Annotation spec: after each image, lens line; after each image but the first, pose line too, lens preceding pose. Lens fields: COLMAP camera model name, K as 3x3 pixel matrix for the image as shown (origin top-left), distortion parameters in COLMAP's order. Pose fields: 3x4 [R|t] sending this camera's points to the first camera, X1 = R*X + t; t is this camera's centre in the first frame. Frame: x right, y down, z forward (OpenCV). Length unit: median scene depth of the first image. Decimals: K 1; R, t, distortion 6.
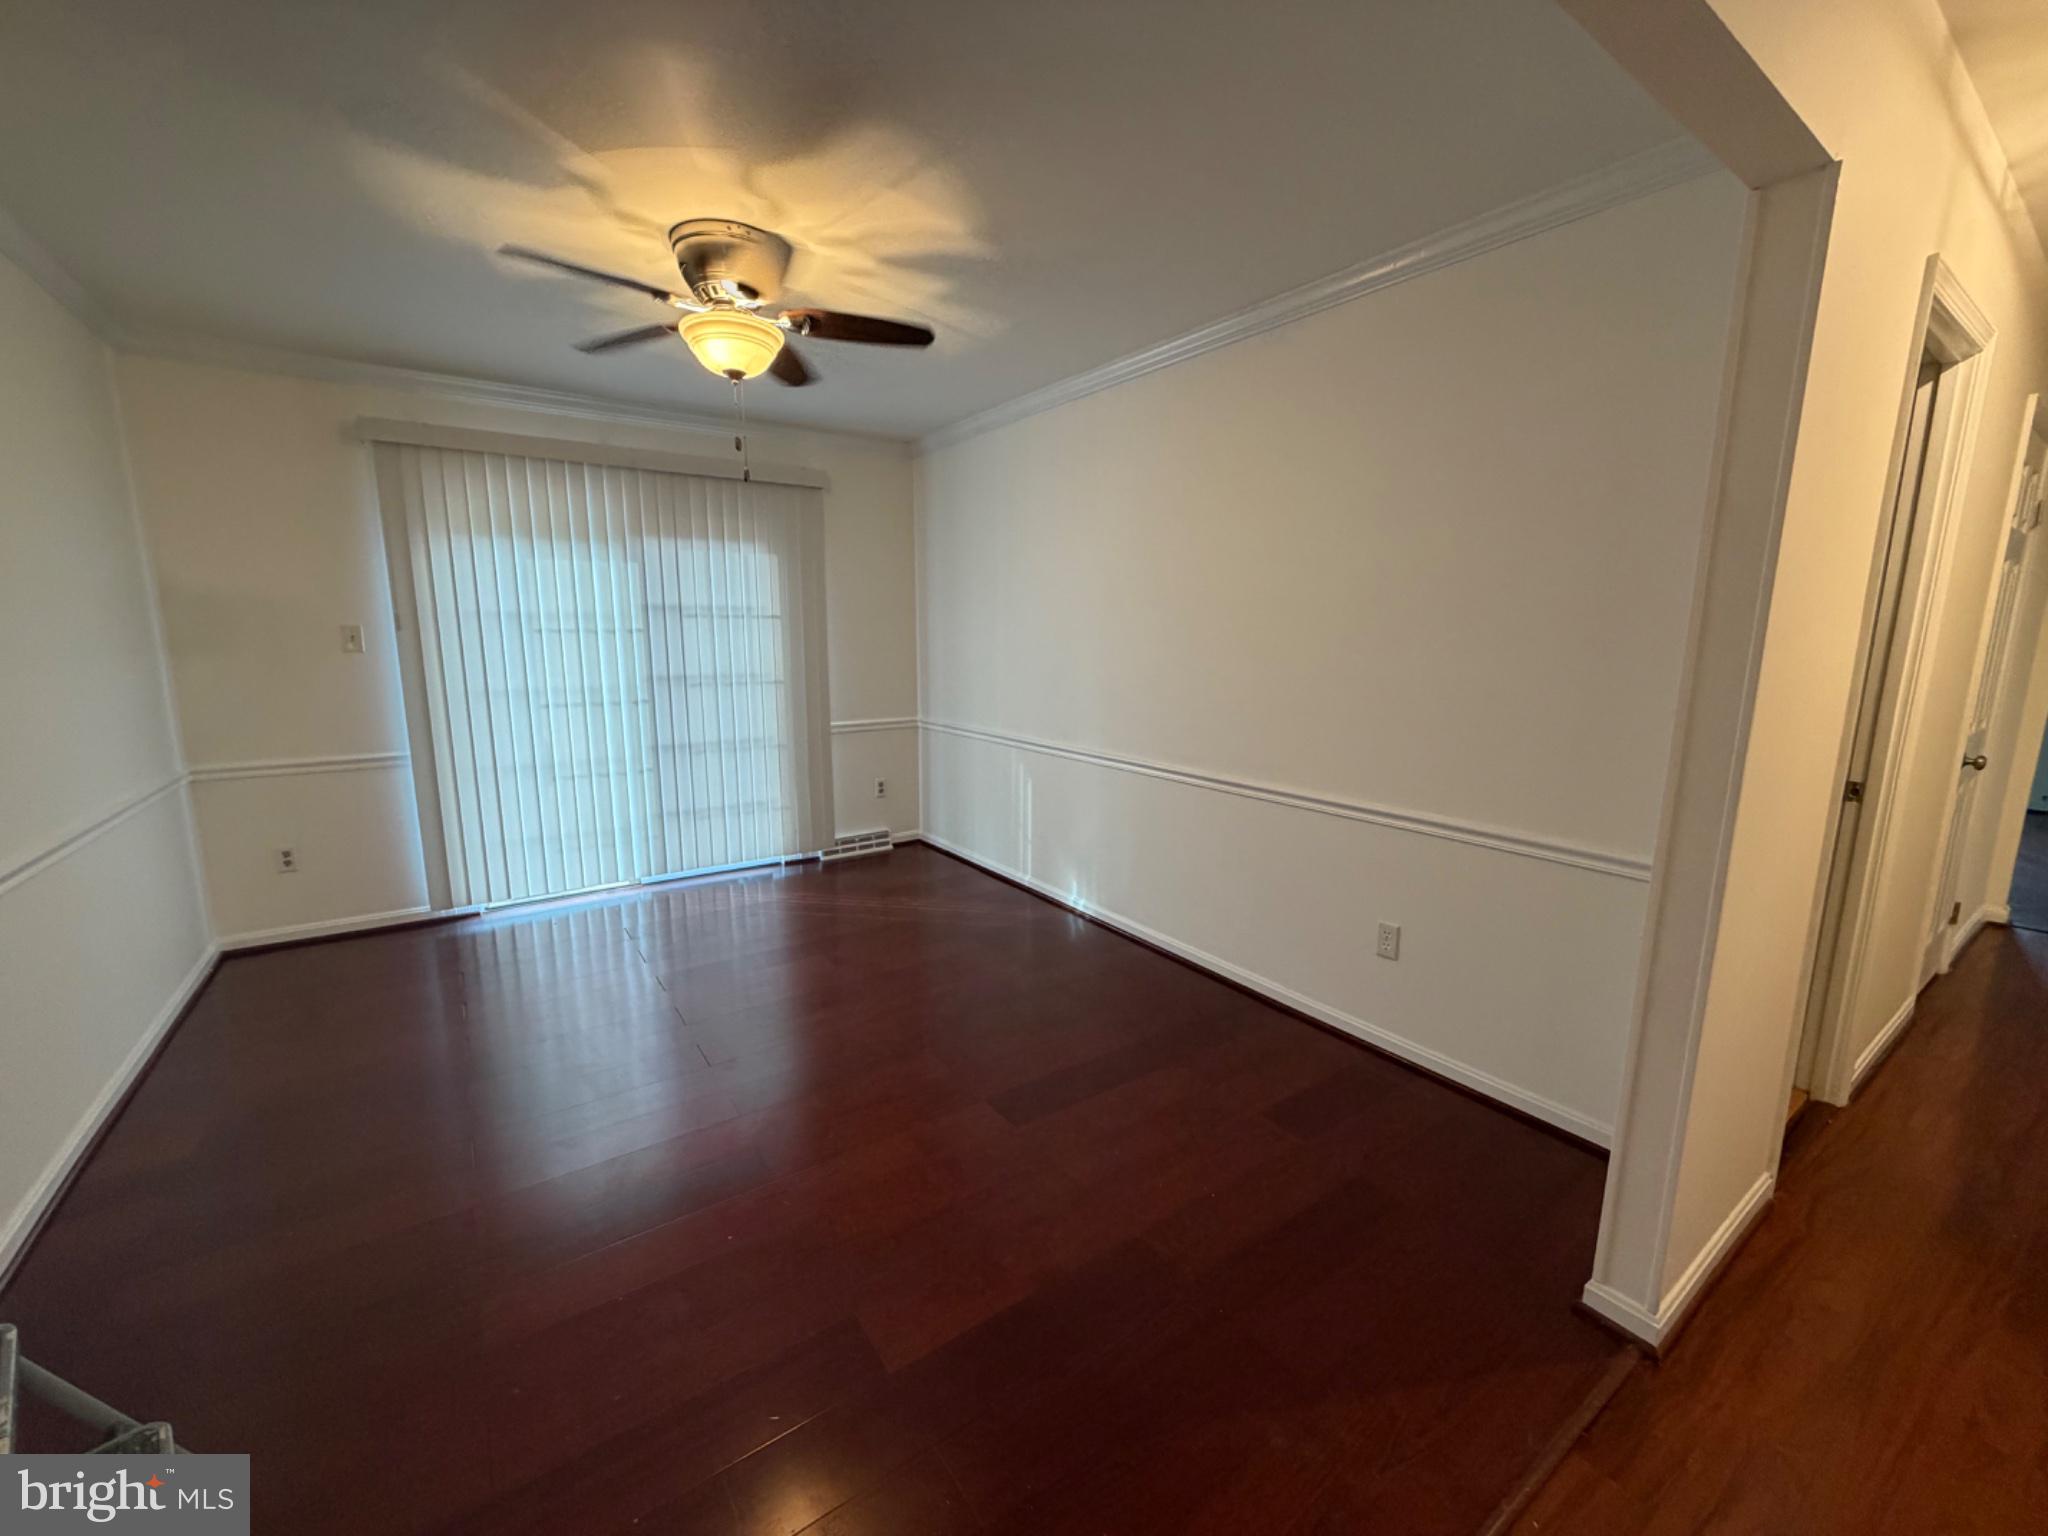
lens RADIAL K [[815.8, 0, 1025.0], [0, 815.8, 765.6], [0, 0, 1]] dist [0.001766, -0.000682]
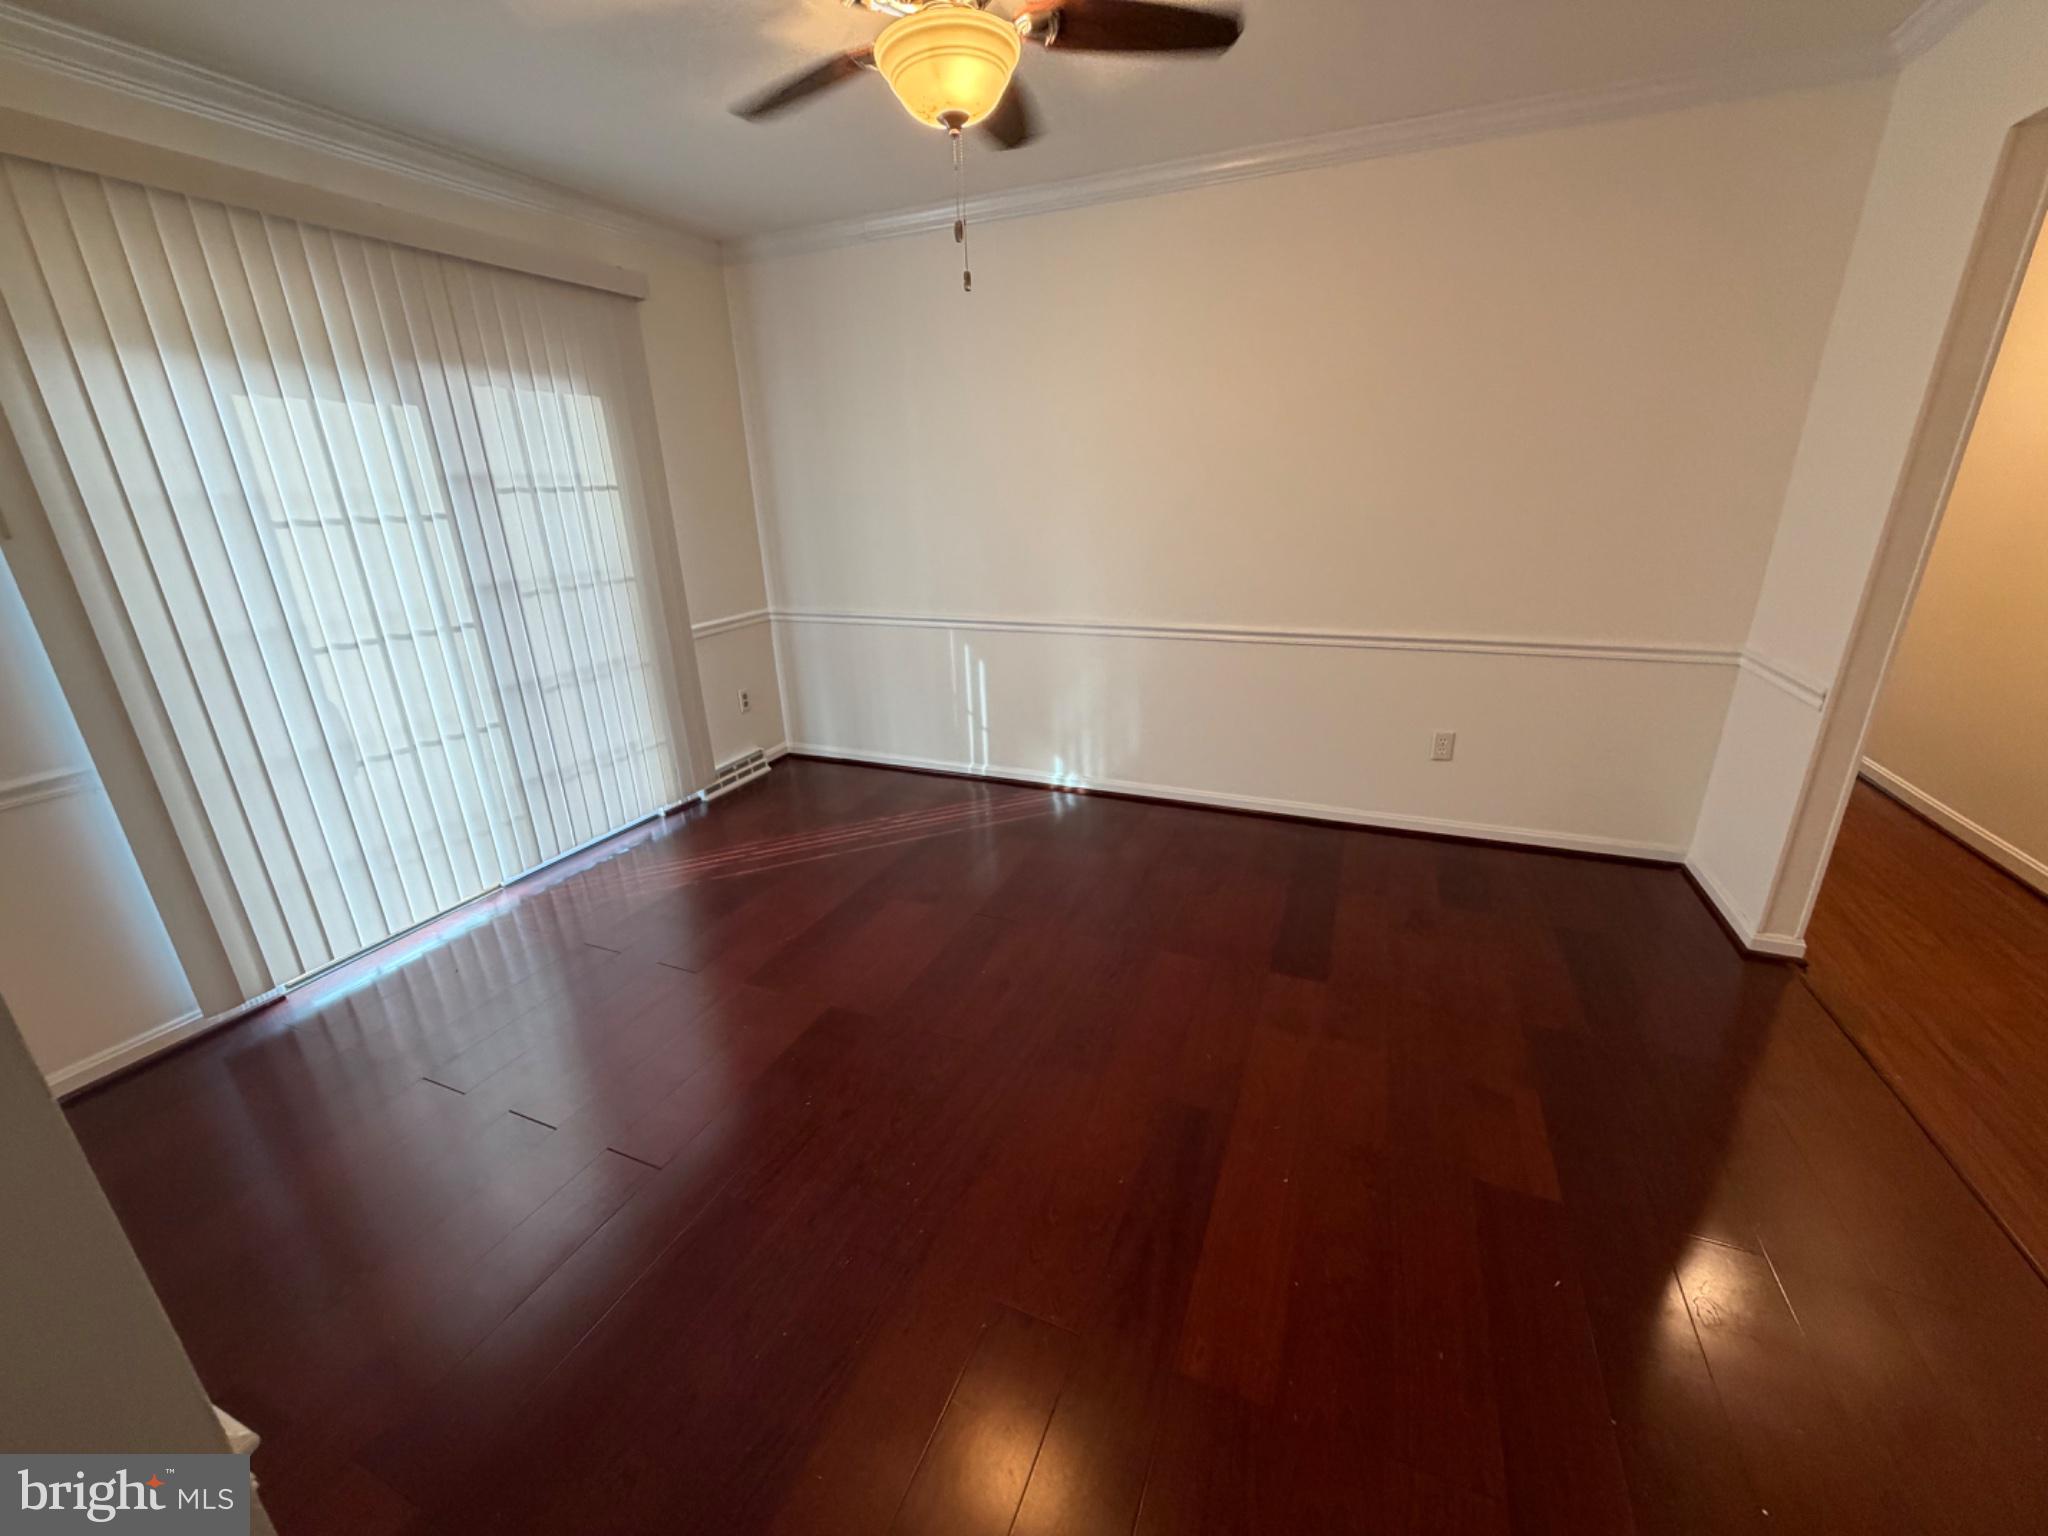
lens RADIAL K [[815.8, 0, 1021.8], [0, 815.8, 770.3], [0, 0, 1]] dist [0.001766, -0.000682]
pose [[0.849989, -0.204541, 0.485470, -0.420172], [0.120292, 0.972558, 0.199150, -0.041168], [-0.512882, -0.110877, 0.851268, 0.178190]]
